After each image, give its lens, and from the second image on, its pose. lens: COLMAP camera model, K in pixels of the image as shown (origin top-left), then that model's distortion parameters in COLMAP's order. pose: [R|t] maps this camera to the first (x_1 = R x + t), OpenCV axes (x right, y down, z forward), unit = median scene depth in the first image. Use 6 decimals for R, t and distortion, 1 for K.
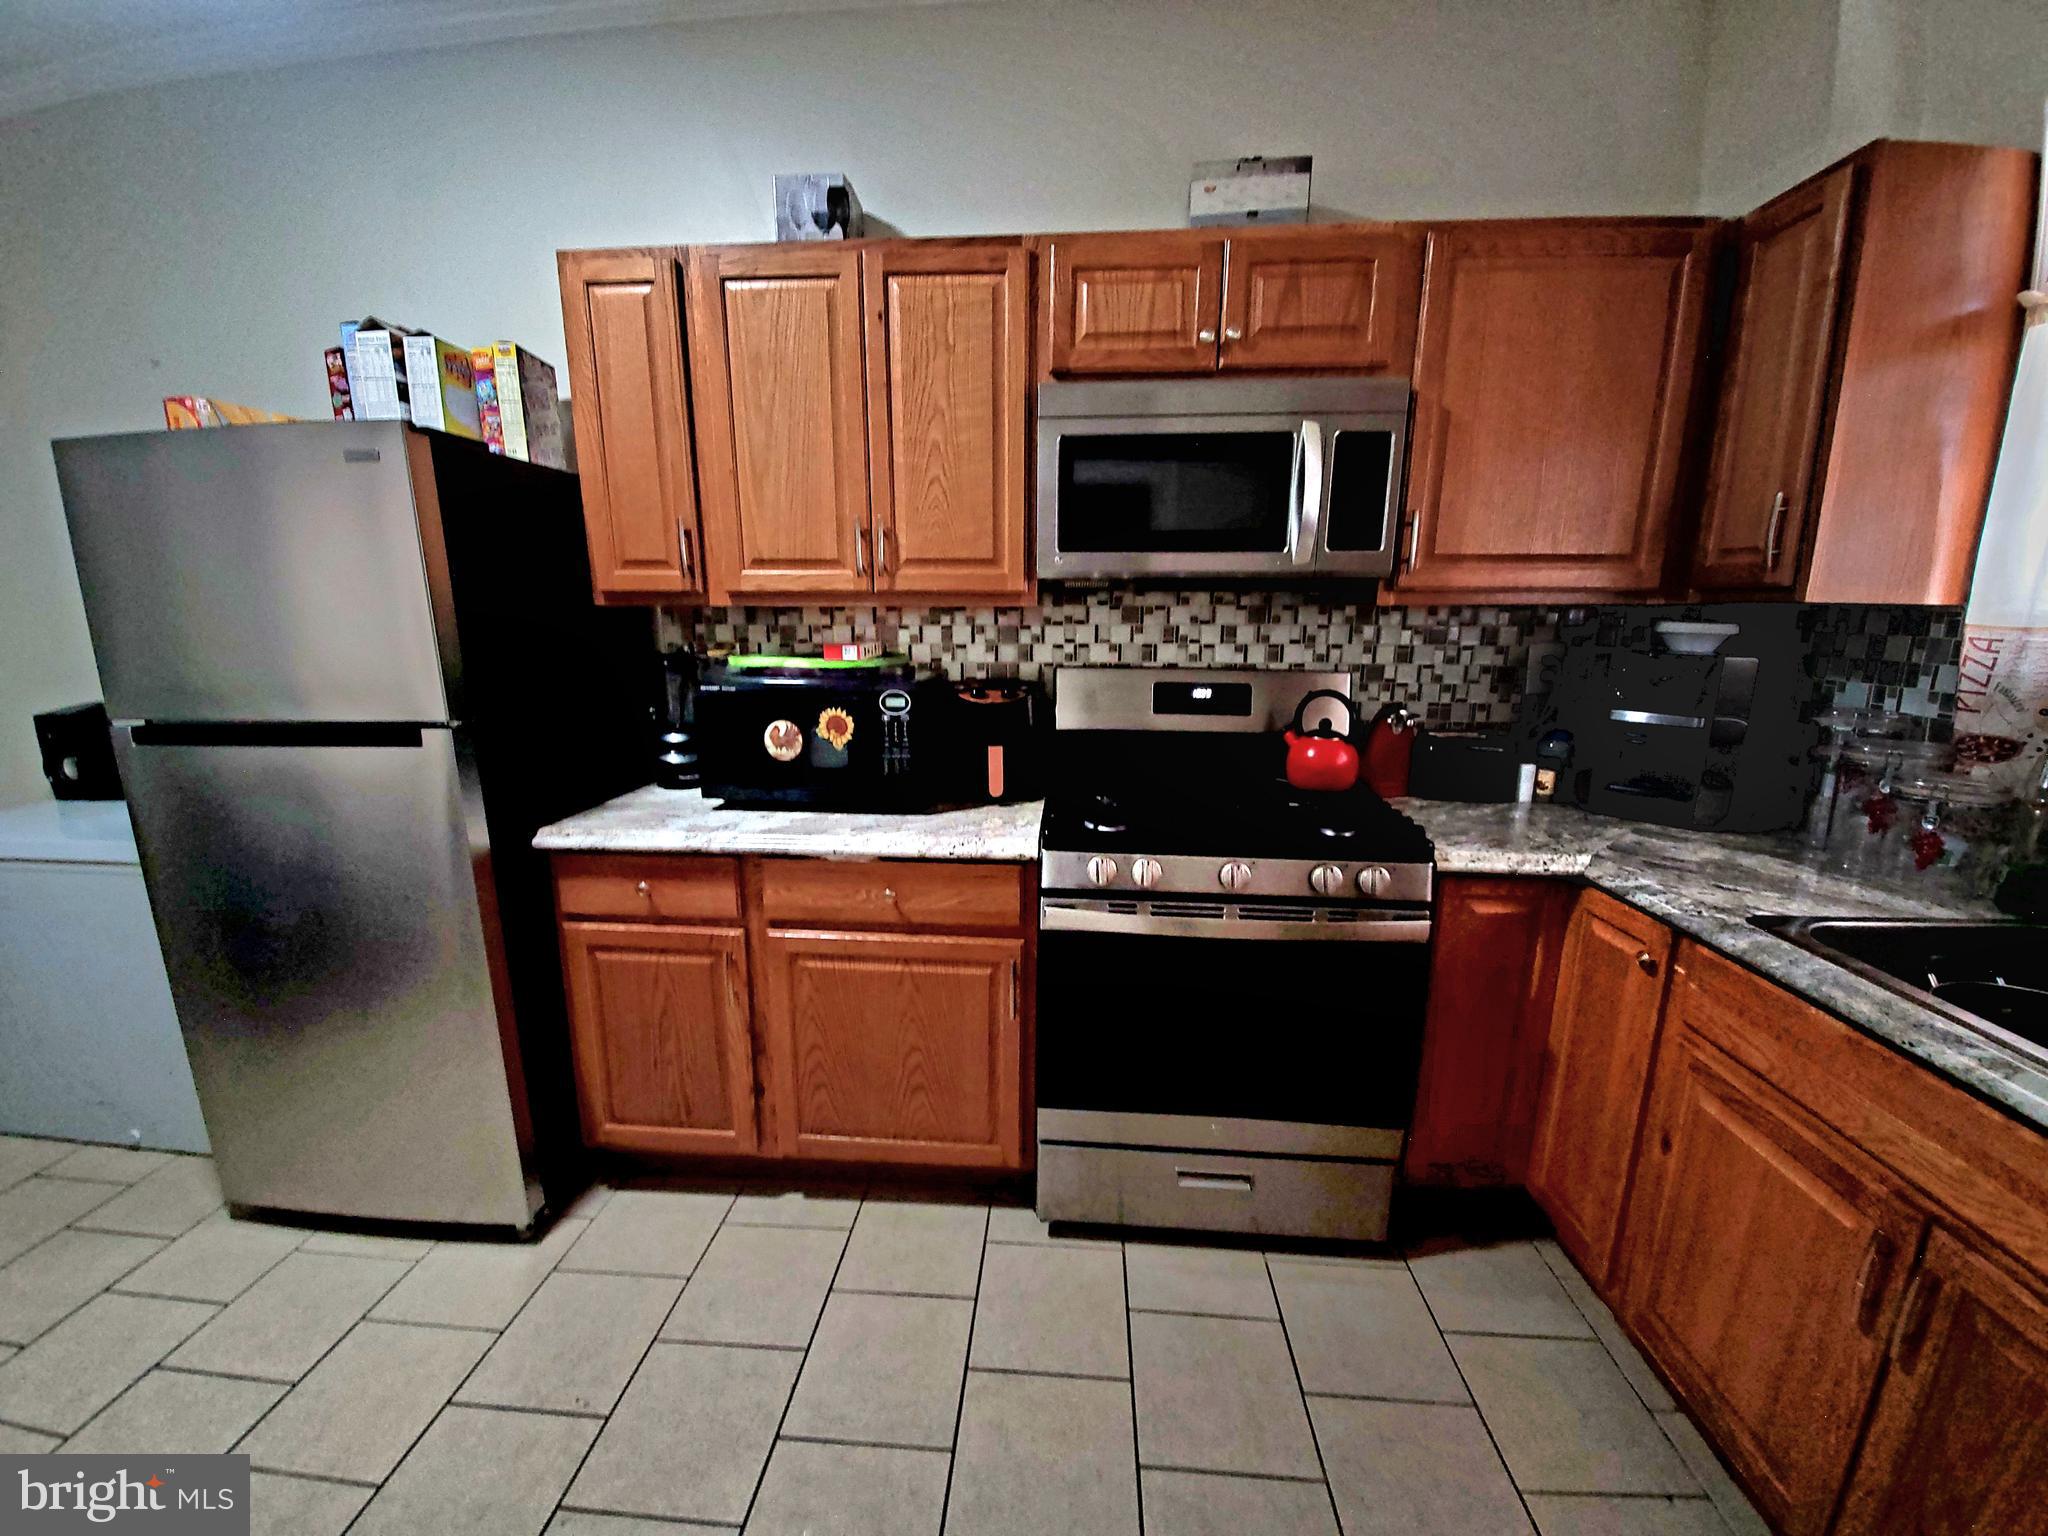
lens RADIAL K [[807.5, 0, 1018.0], [0, 807.5, 788.2], [0, 0, 1]] dist [-0.001614, -0.014495]
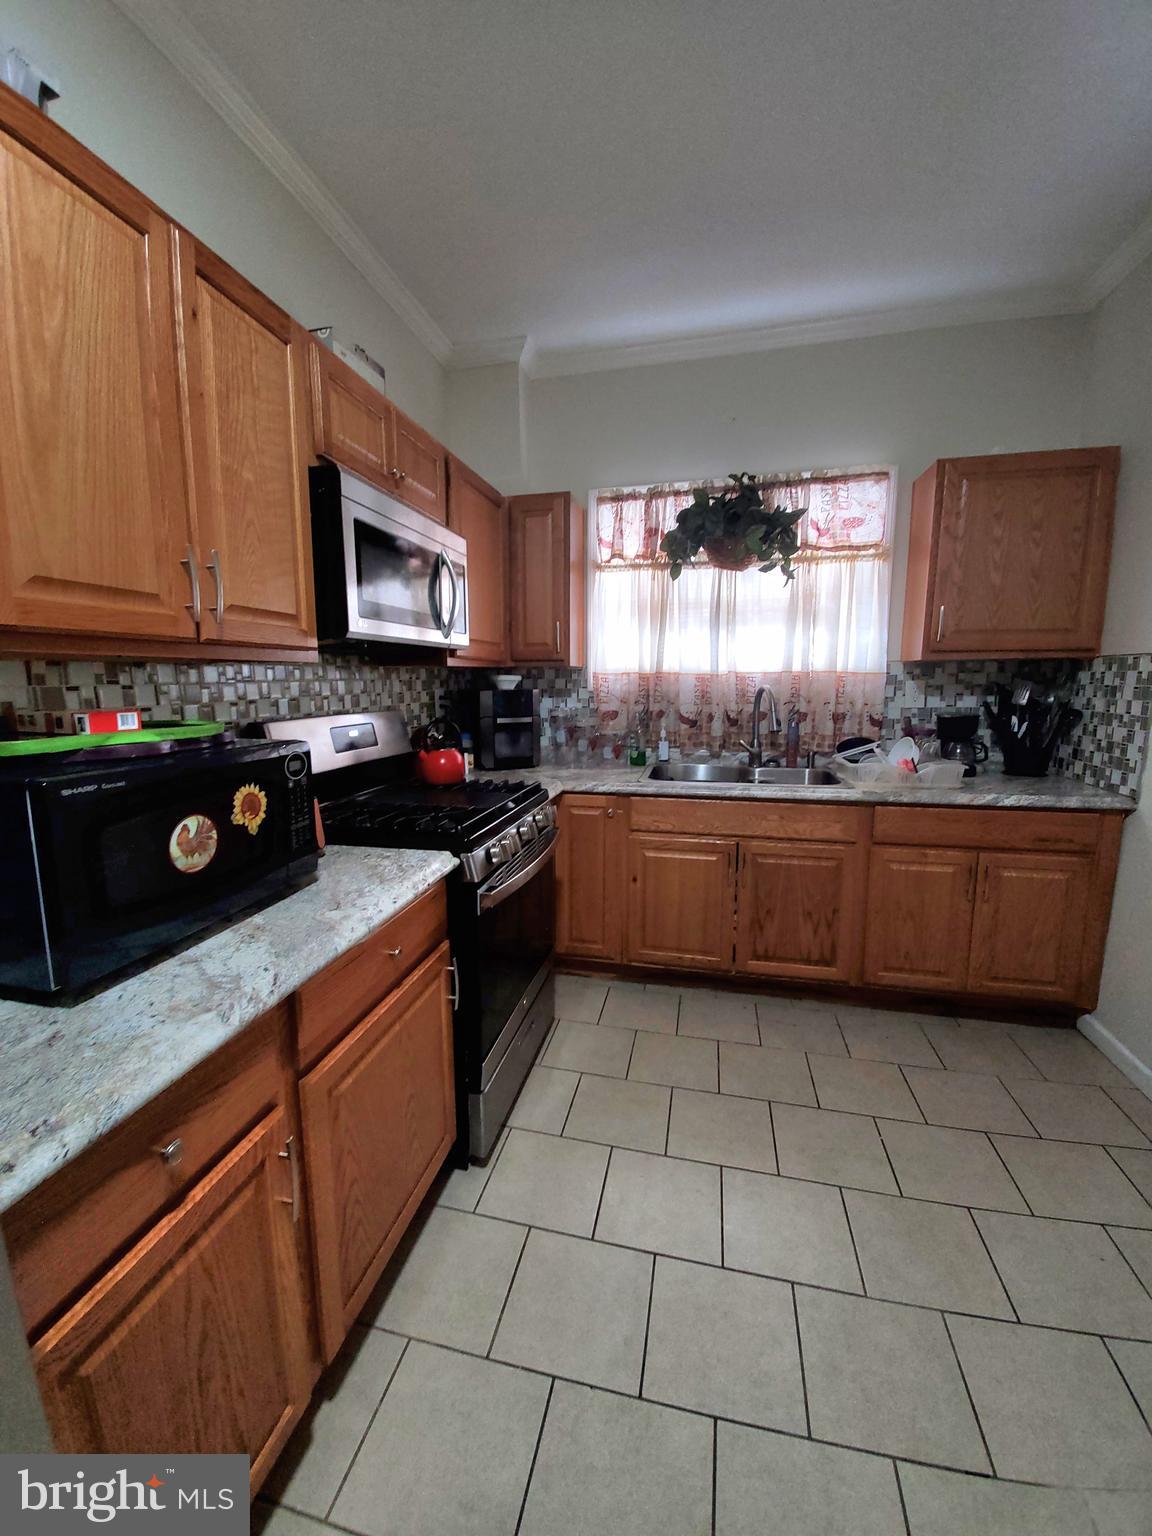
lens RADIAL K [[605.7, 0, 563.8], [0, 605.7, 764.6], [0, 0, 1]] dist [-0.001614, -0.014495]
pose [[0.156200, -0.142583, 0.977380, -0.748243], [0.219679, 0.969757, 0.106362, -0.111798], [-0.962986, 0.198096, 0.182799, 0.586165]]
